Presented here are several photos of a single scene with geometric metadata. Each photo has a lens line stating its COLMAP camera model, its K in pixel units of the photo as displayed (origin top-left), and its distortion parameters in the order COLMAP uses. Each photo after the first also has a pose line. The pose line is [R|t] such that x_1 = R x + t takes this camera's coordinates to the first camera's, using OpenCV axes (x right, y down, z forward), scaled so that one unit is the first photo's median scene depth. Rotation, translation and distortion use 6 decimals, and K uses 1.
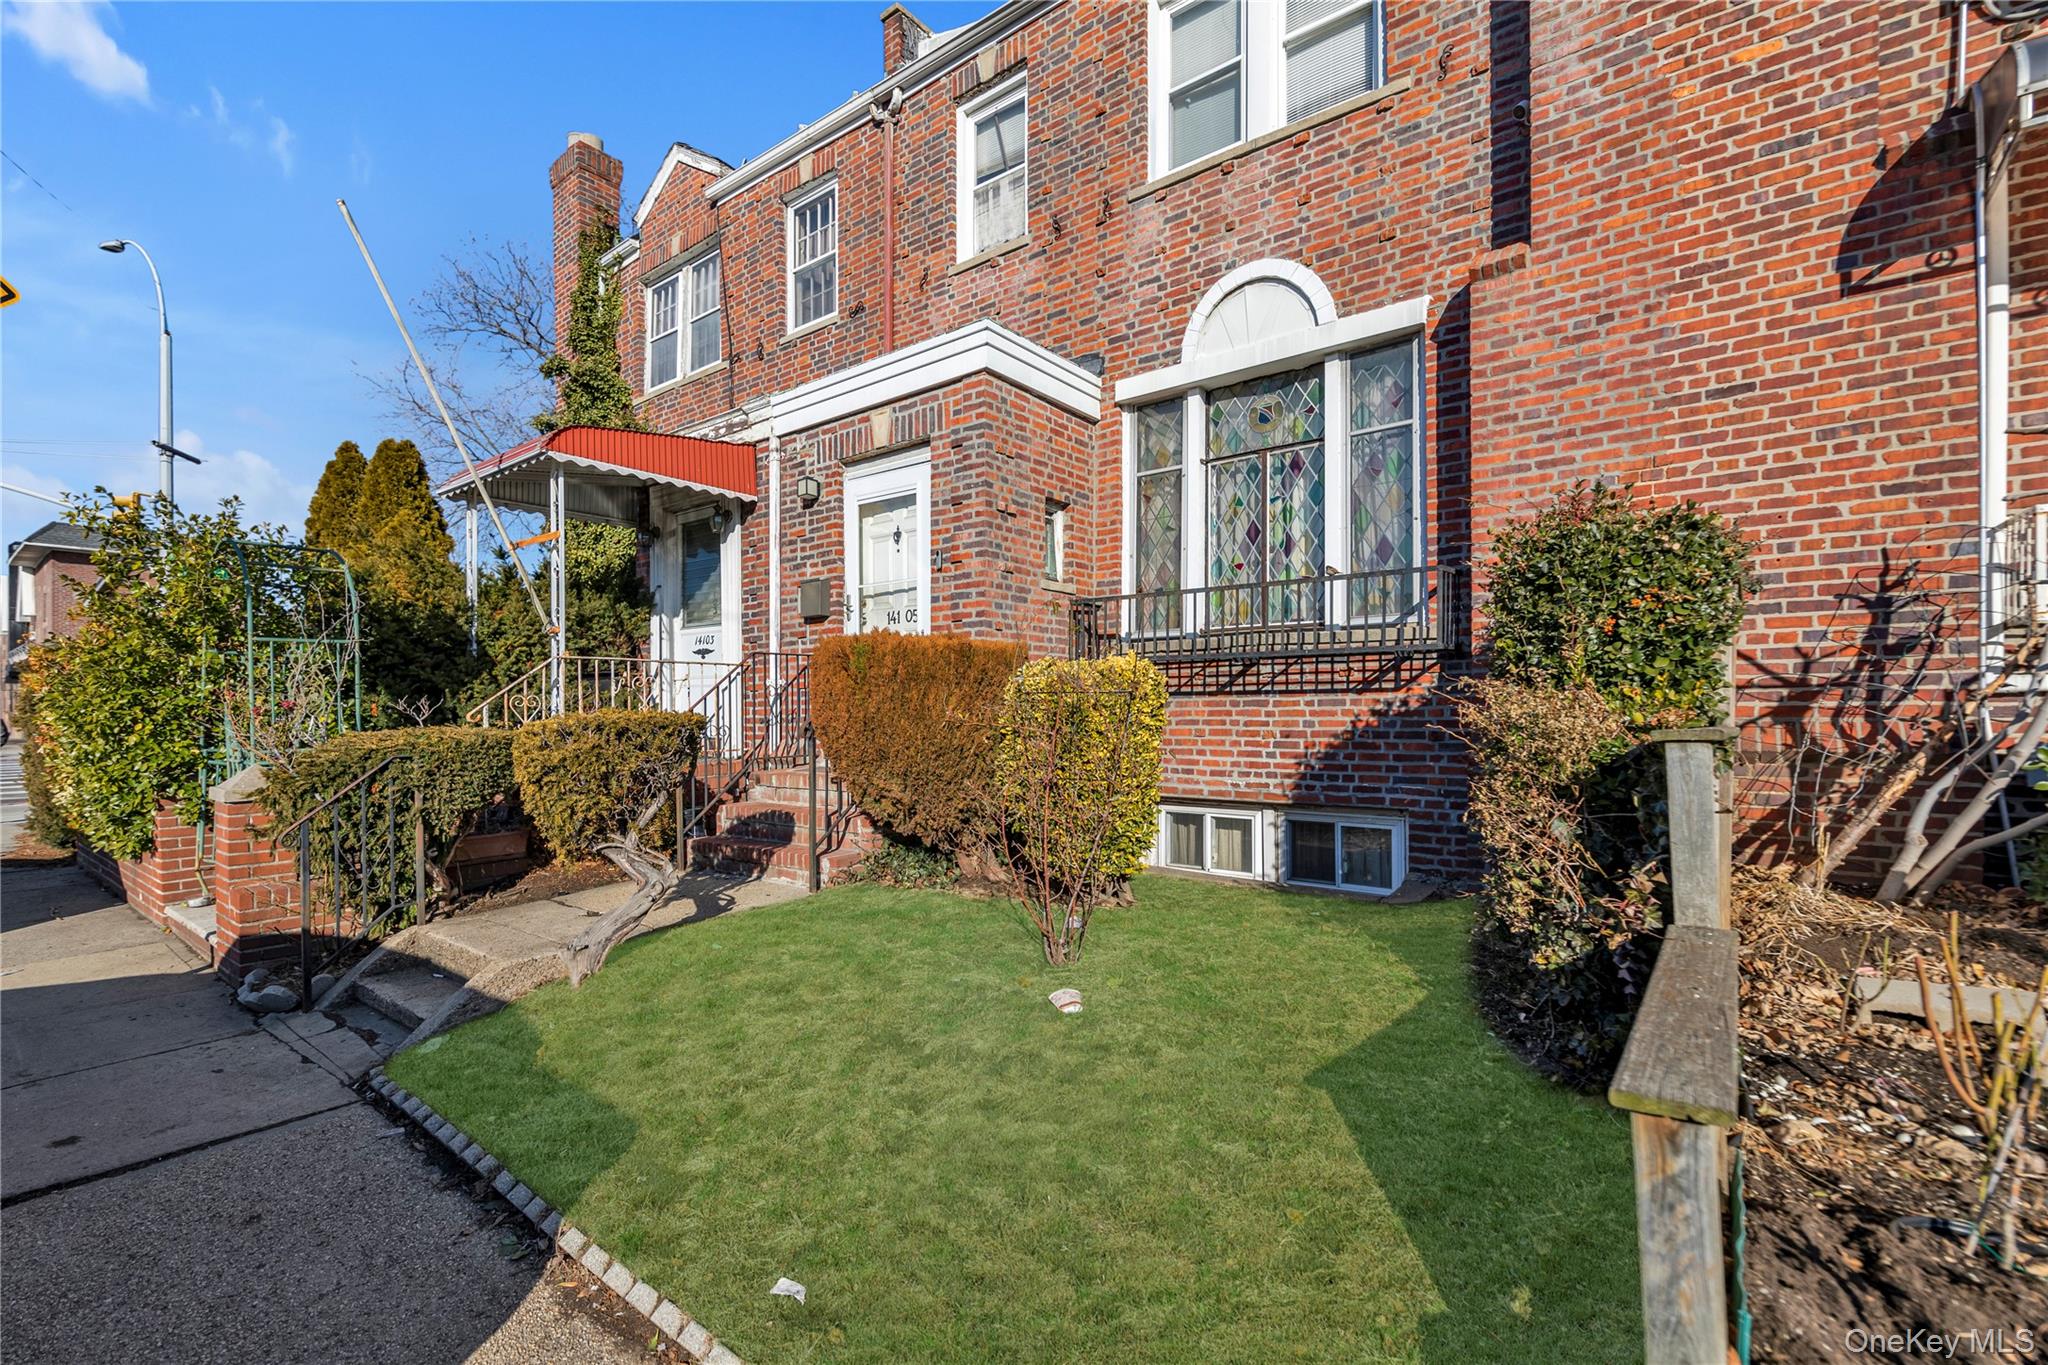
lens RADIAL K [[891.4, 0, 999.1], [0, 891.4, 723.9], [0, 0, 1]] dist [0.003339, -0.000482]
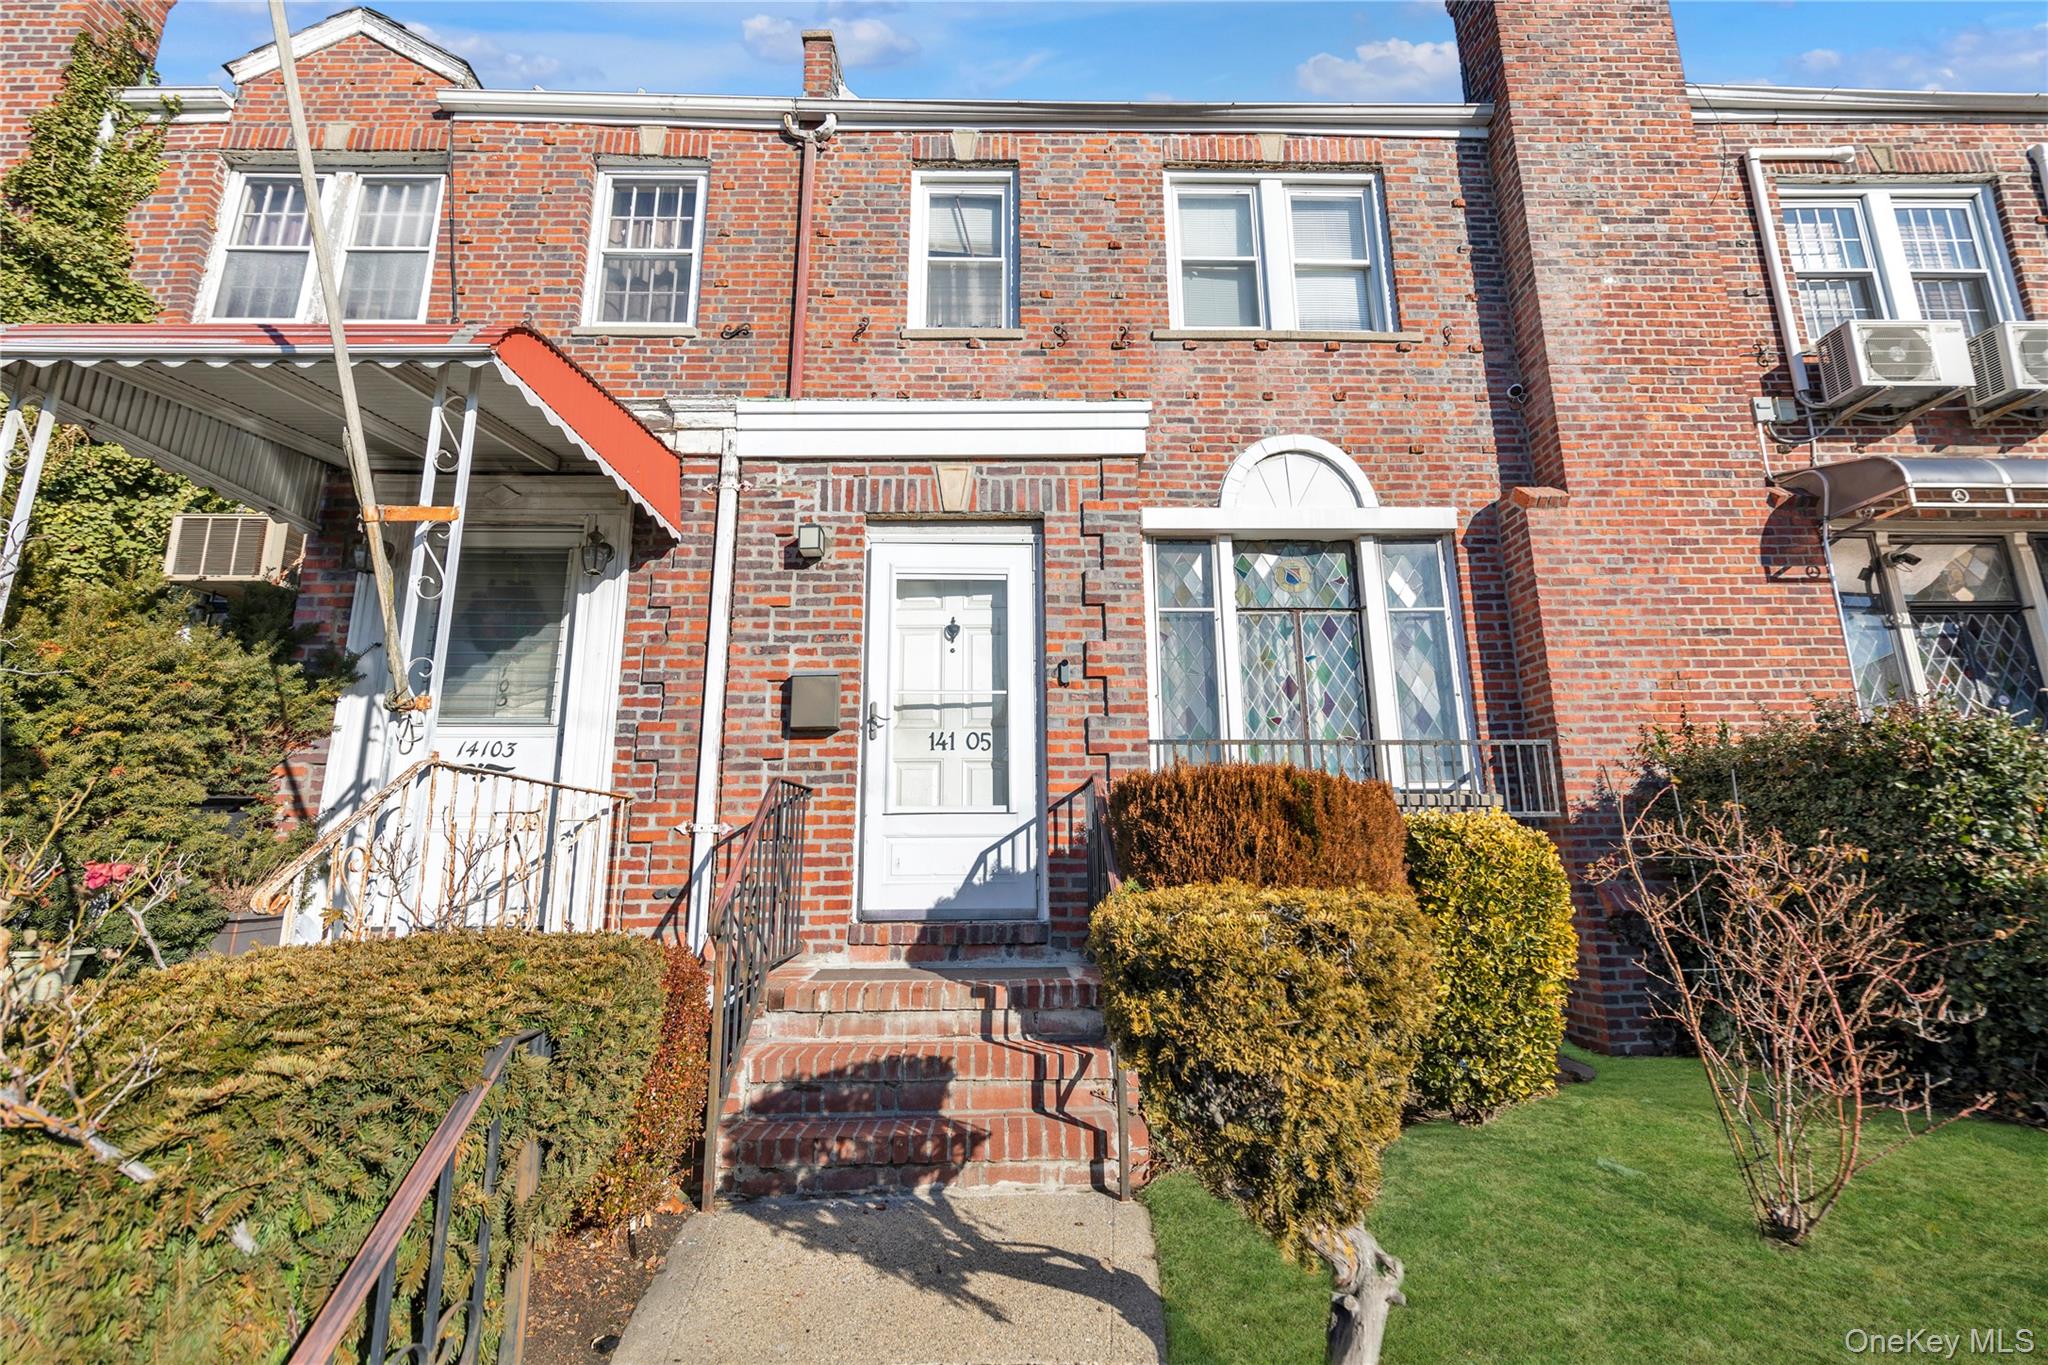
lens RADIAL K [[891.4, 0, 1023.0], [0, 891.4, 679.1], [0, 0, 1]] dist [0.003339, -0.000482]
pose [[0.772436, 0.131800, 0.621265, -0.536378], [0.009475, 0.975728, -0.218780, -0.012634], [-0.635021, 0.174880, 0.752439, 0.437653]]
